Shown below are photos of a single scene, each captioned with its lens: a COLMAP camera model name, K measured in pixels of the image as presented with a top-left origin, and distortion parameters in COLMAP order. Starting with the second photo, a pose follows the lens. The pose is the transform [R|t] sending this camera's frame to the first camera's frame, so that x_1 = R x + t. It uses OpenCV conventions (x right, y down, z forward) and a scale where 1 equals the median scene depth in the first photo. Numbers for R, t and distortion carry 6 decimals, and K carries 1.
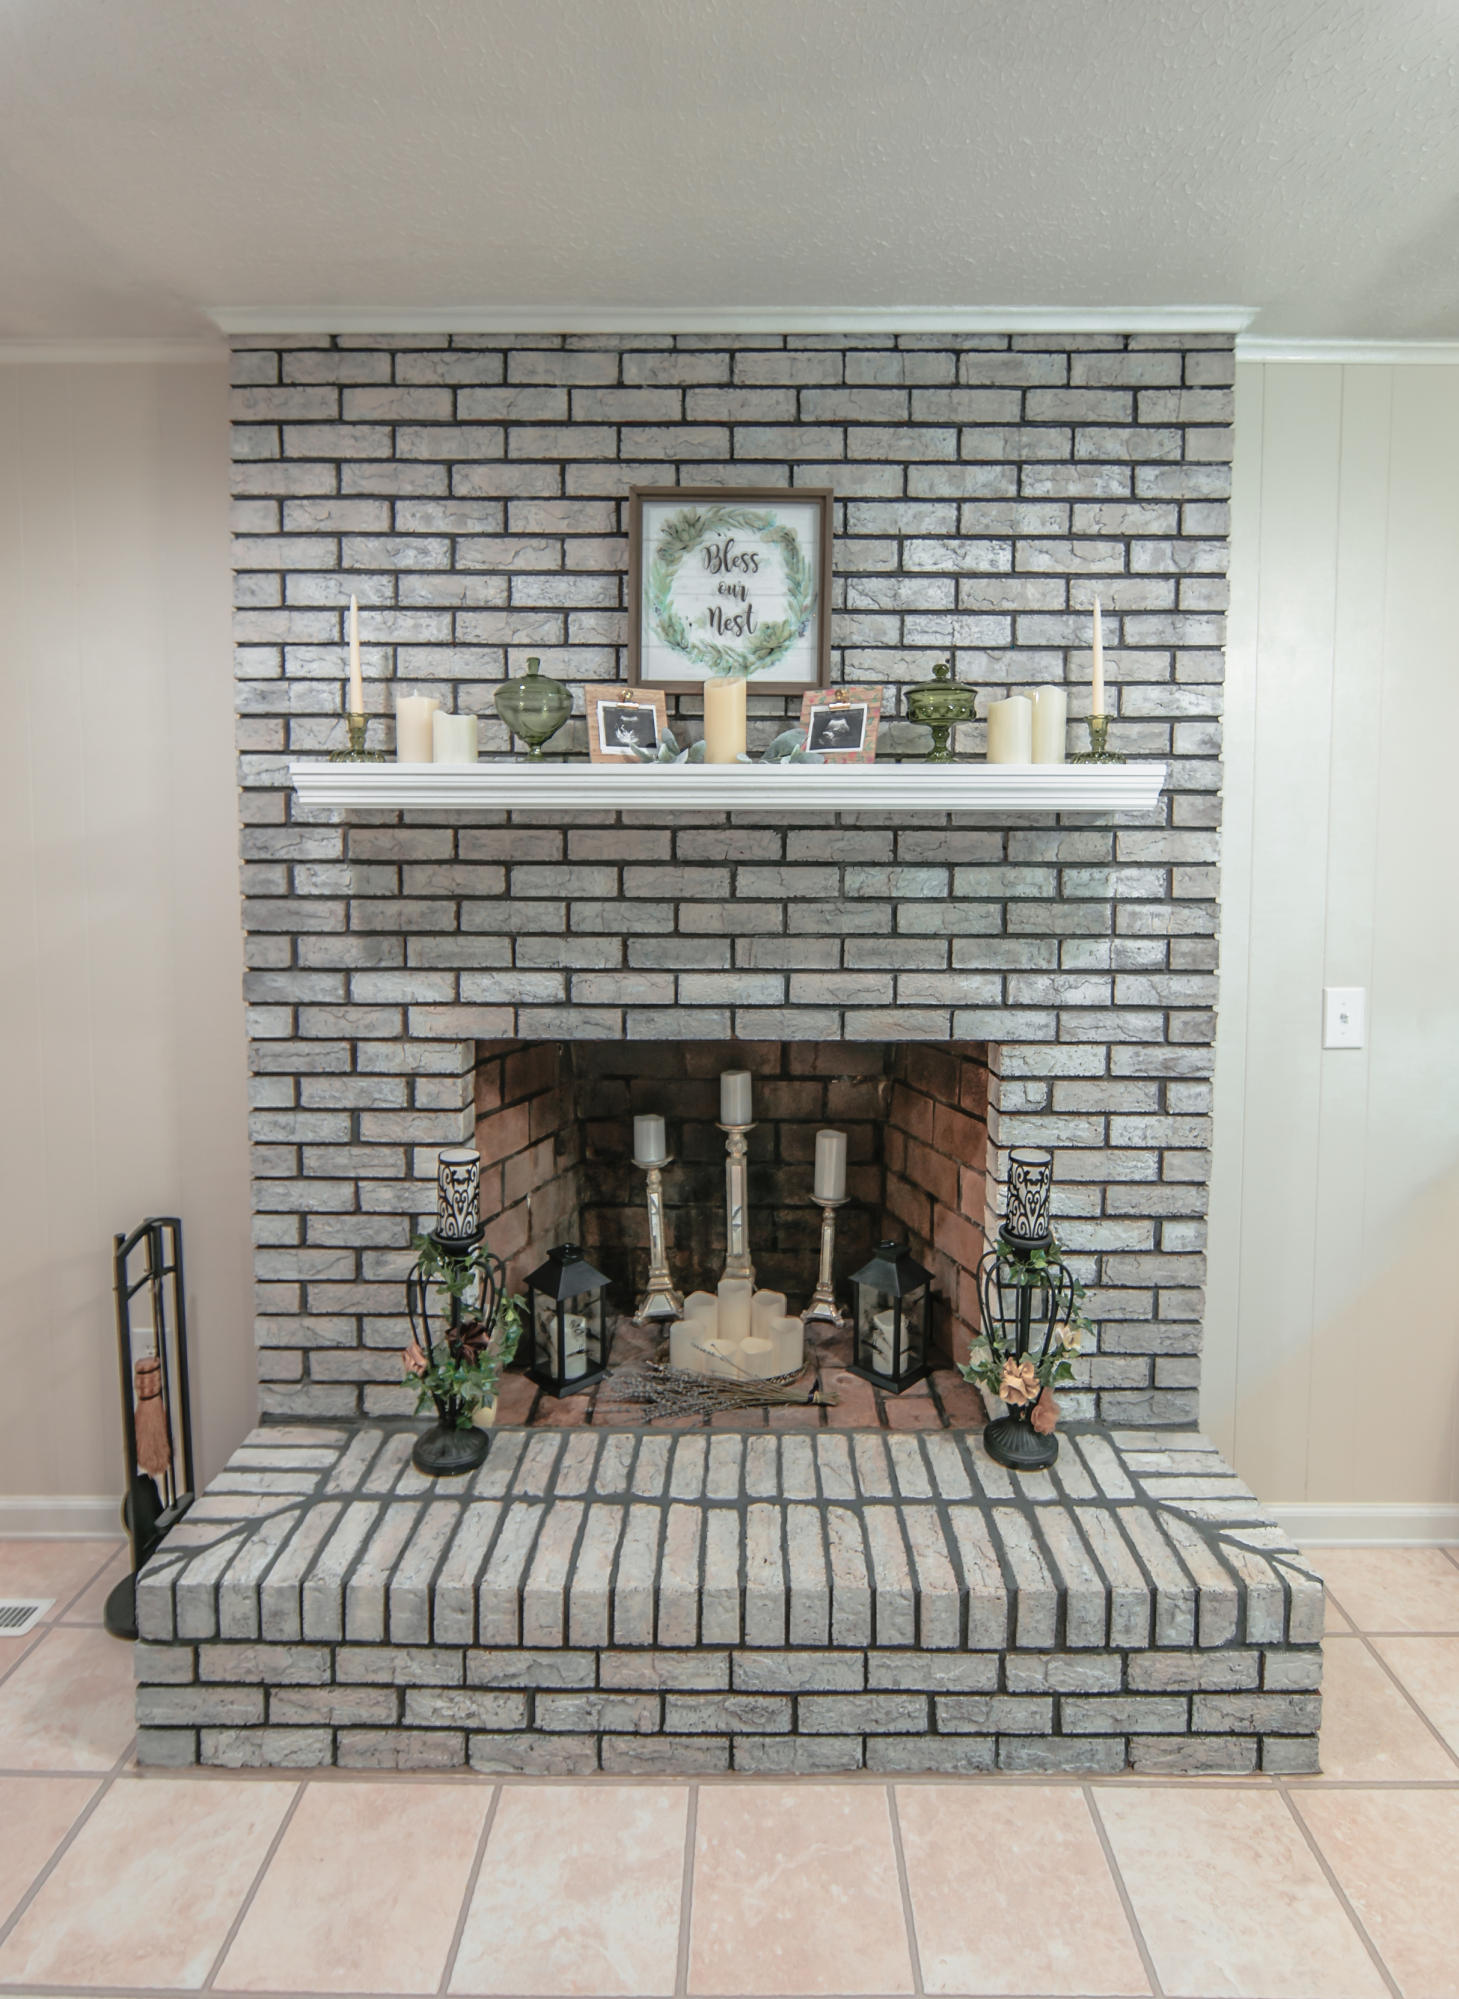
lens RADIAL K [[1017.7, 0, 735.9], [0, 1017.7, 909.7], [0, 0, 1]] dist [-0.006659, 0.000152]
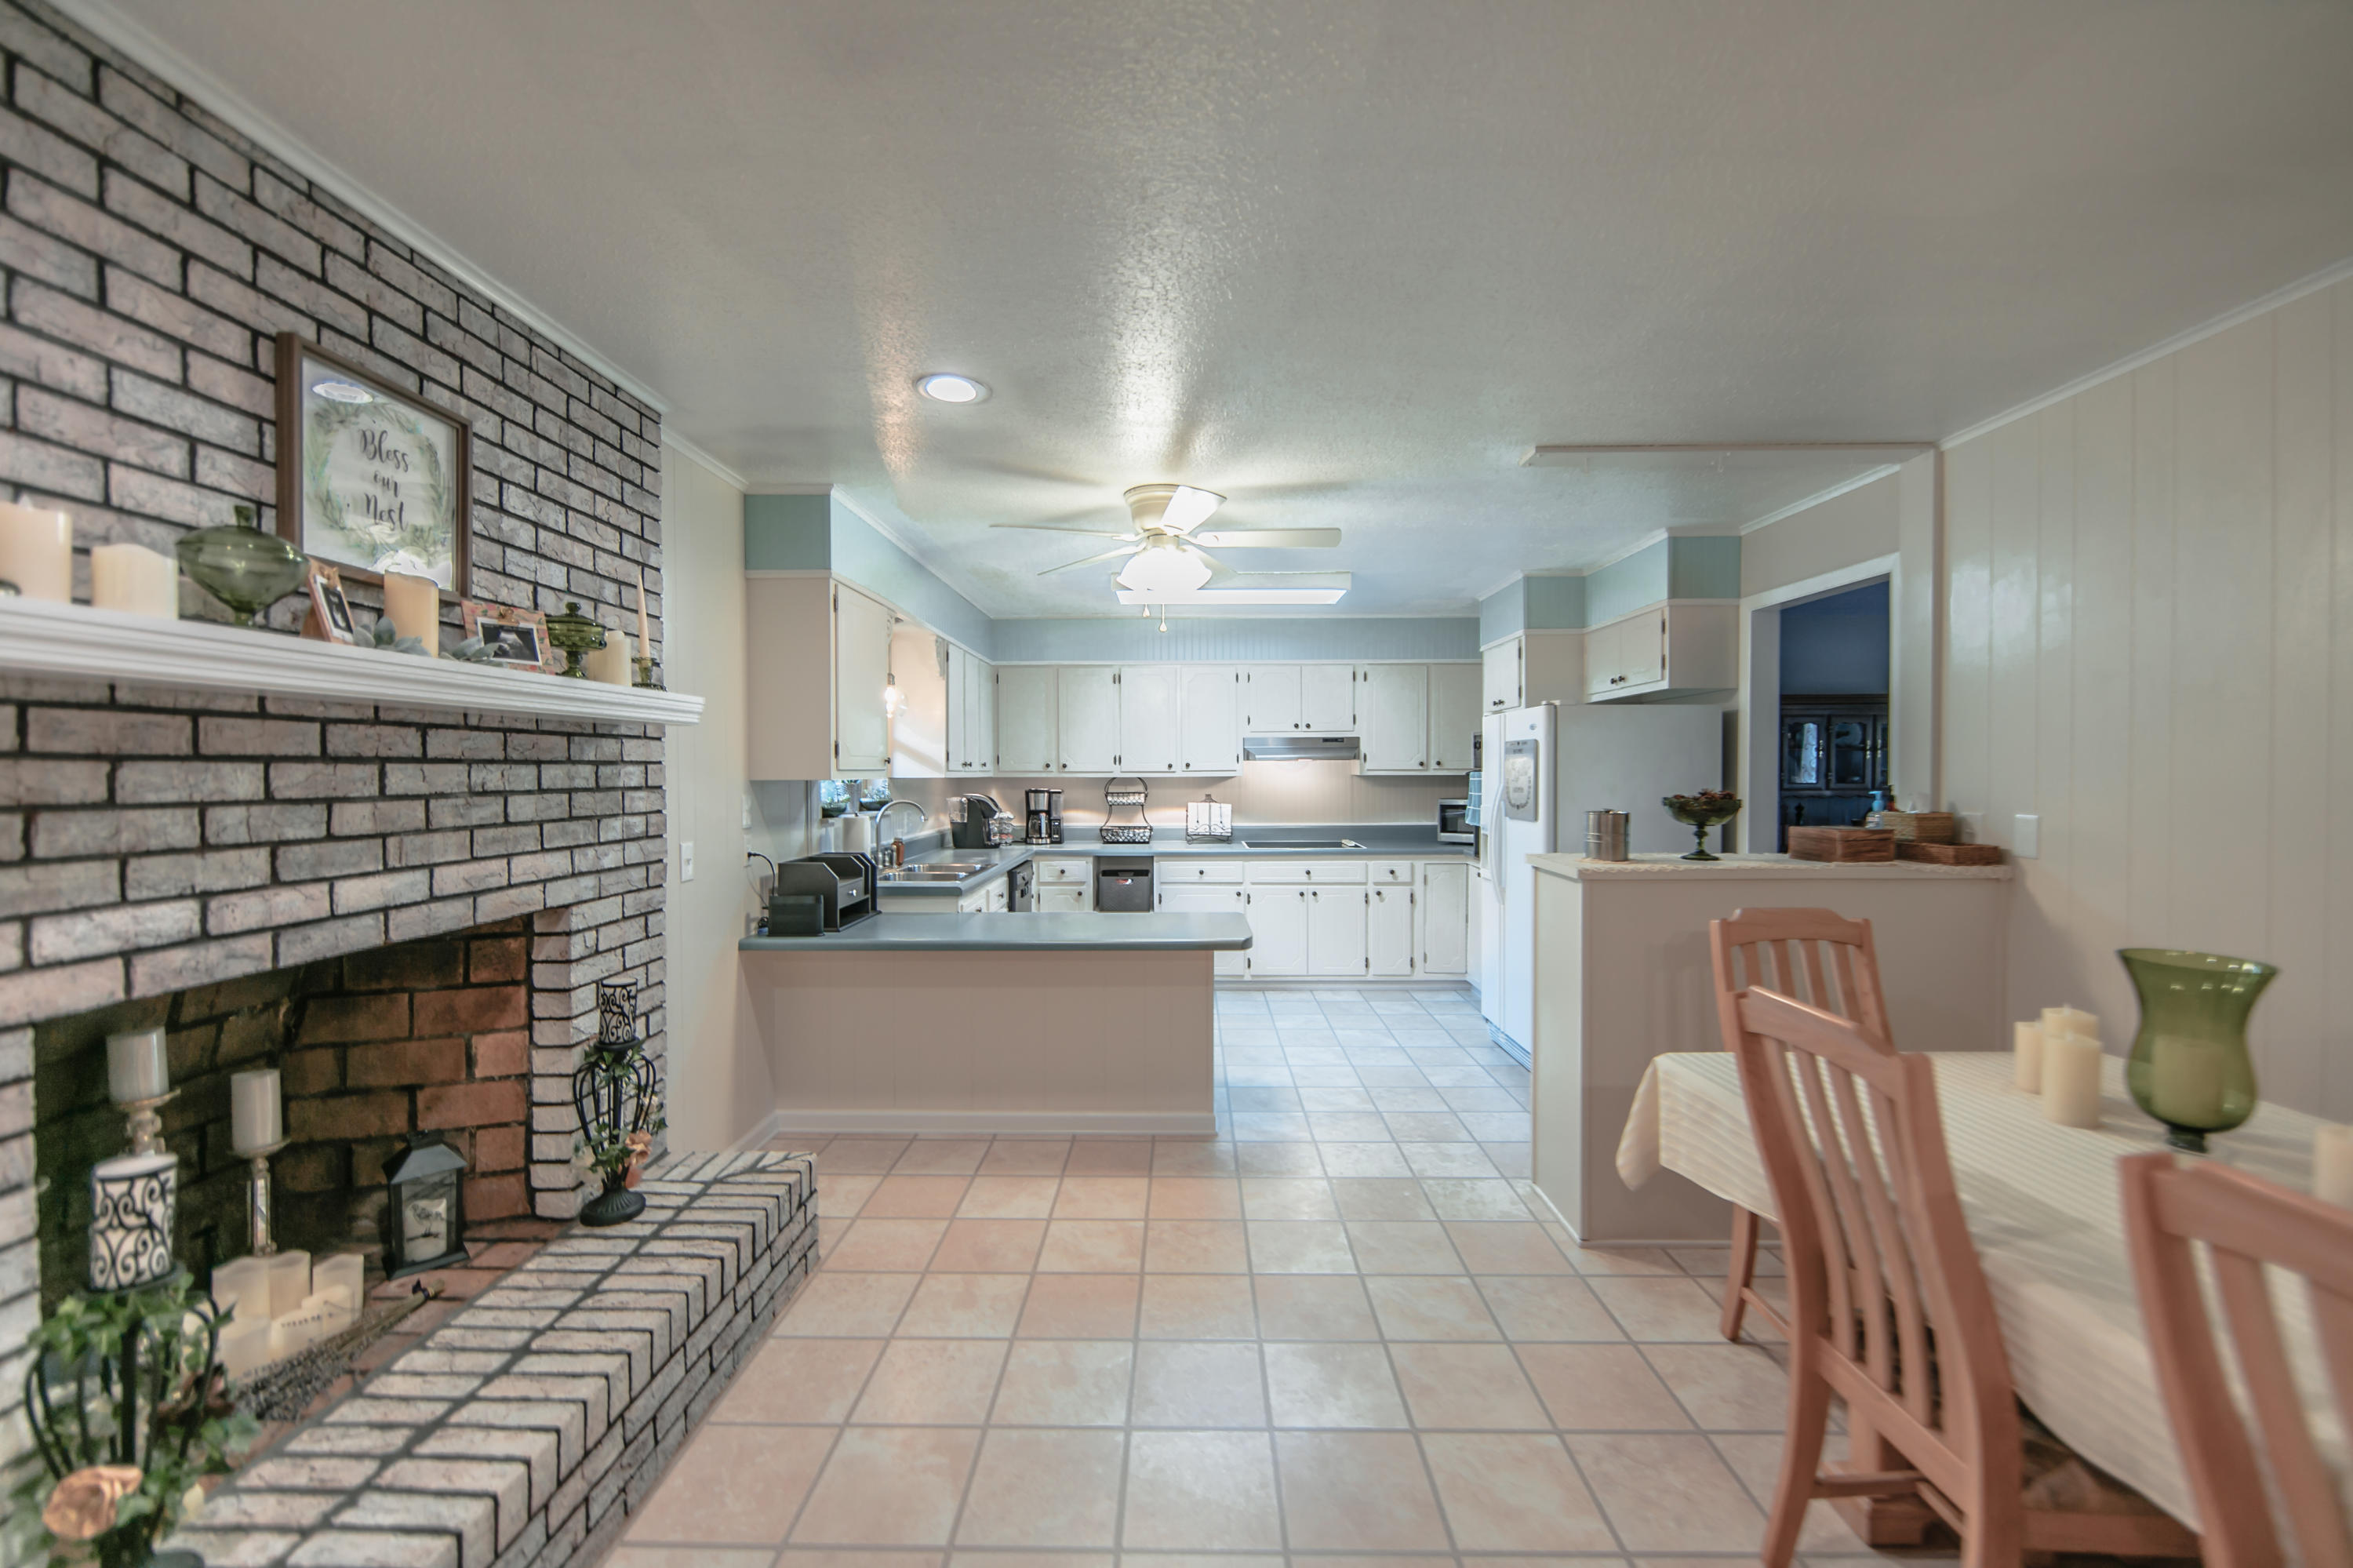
lens RADIAL K [[929.4, 0, 1173.8], [0, 929.4, 787.9], [0, 0, 1]] dist [-0.009039, -0.000161]
pose [[0.004719, -0.022878, 0.999727, -0.875911], [0.058244, 0.998047, 0.022565, 0.004864], [-0.998291, 0.058122, 0.006043, 0.246283]]
